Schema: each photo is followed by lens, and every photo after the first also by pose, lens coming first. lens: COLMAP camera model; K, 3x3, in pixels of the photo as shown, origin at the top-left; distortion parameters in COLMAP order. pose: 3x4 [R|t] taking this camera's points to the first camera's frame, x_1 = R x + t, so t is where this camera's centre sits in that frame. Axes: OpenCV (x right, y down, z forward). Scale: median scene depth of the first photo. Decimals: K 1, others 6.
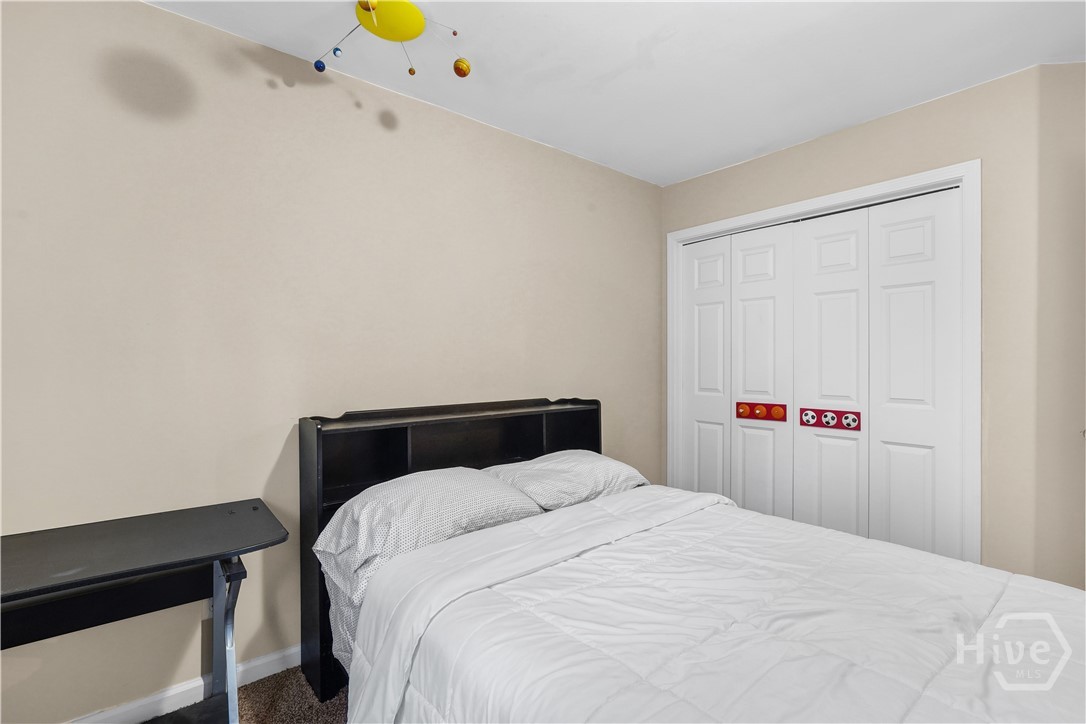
lens RADIAL K [[490.4, 0, 539.5], [0, 490.4, 361.9], [0, 0, 1]] dist [-0.003806, 0.003869]
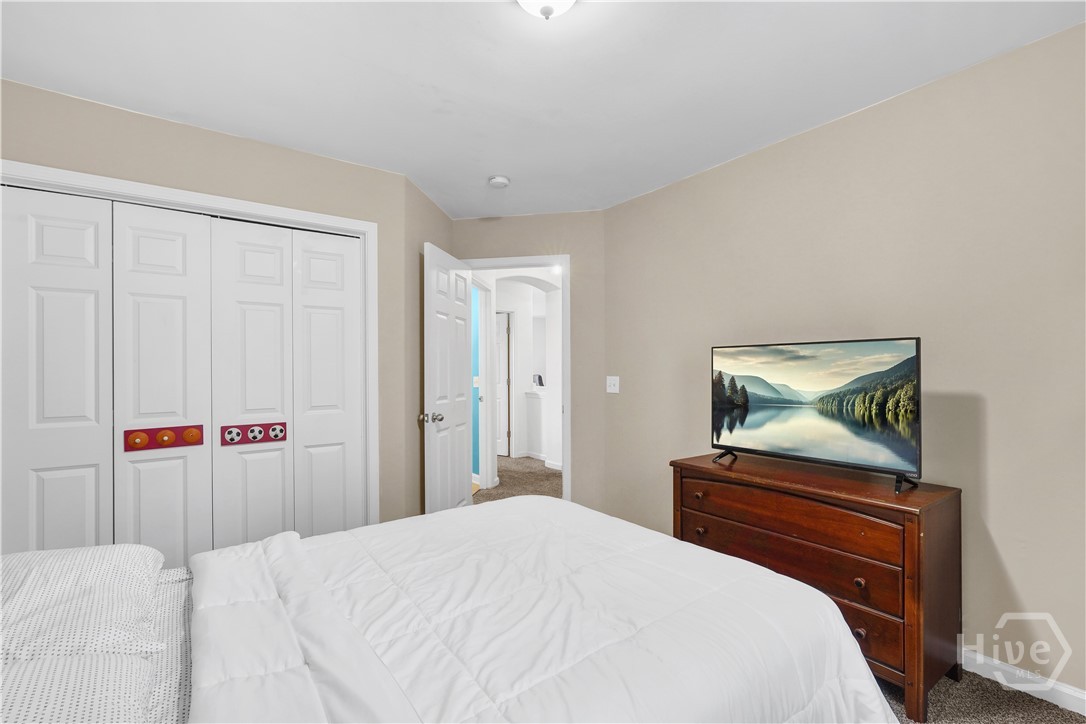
lens RADIAL K [[490.4, 0, 533.3], [0, 490.4, 366.0], [0, 0, 1]] dist [-0.003806, 0.003869]
pose [[0.066529, 0.007341, 0.997758, -0.331623], [0.009449, 0.999923, -0.007987, -0.003752], [-0.997740, 0.009959, 0.066454, 0.379140]]
